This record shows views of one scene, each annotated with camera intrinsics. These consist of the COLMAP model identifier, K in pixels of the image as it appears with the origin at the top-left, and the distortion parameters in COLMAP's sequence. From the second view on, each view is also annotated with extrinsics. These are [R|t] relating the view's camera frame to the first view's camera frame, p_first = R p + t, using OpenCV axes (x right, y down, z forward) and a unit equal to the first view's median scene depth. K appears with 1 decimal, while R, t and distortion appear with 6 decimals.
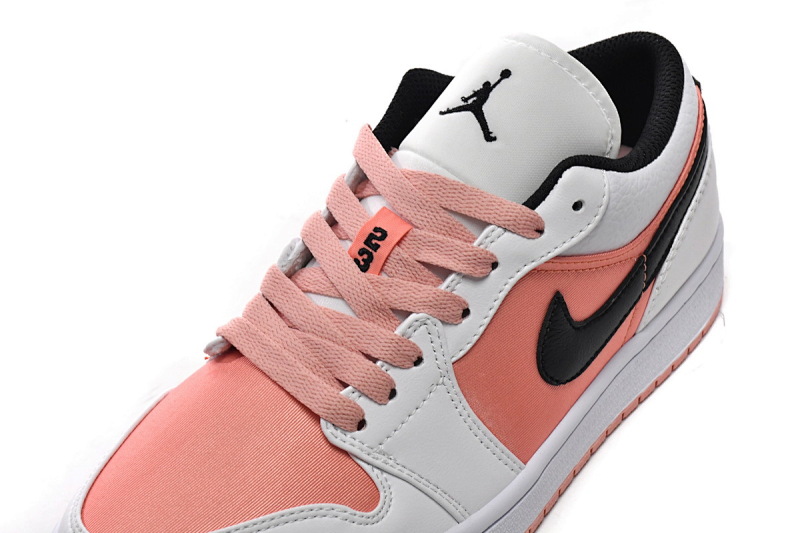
lens RADIAL K [[2264.4, 0, 386.2], [0, 2264.4, 296.3], [0, 0, 1]] dist [-0.068225, 0.000000]
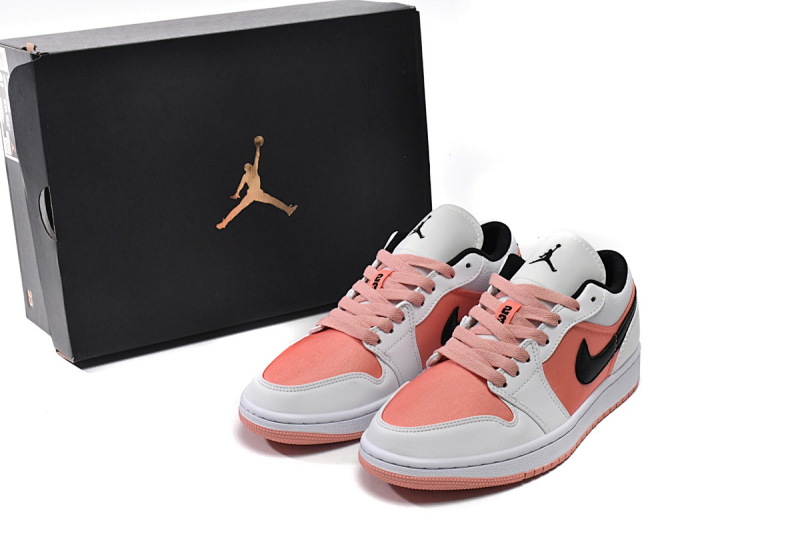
lens RADIAL K [[1611.3, 0, 398.4], [0, 1611.3, 266.8], [0, 0, 1]] dist [-0.199106, 0.000000]
pose [[0.994282, 0.033638, 0.101352, -0.276168], [-0.000513, 0.950587, -0.310458, 0.432189], [-0.106787, 0.308631, 0.945168, -0.520204]]
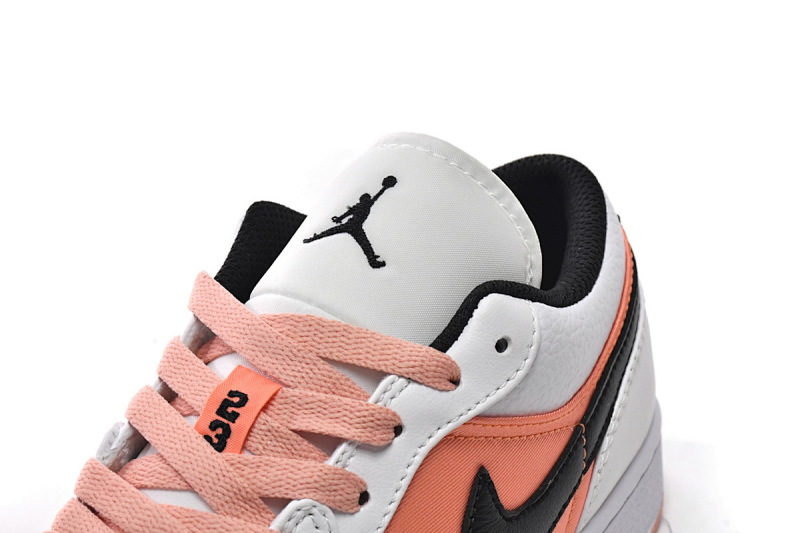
lens RADIAL K [[2264.4, 0, 401.1], [0, 2264.4, 271.2], [0, 0, 1]] dist [-0.068225, 0.000000]
pose [[0.990536, -0.054700, 0.125885, -0.040078], [0.078101, 0.978822, -0.189227, 0.074068], [-0.112868, 0.197268, 0.973831, 0.276809]]
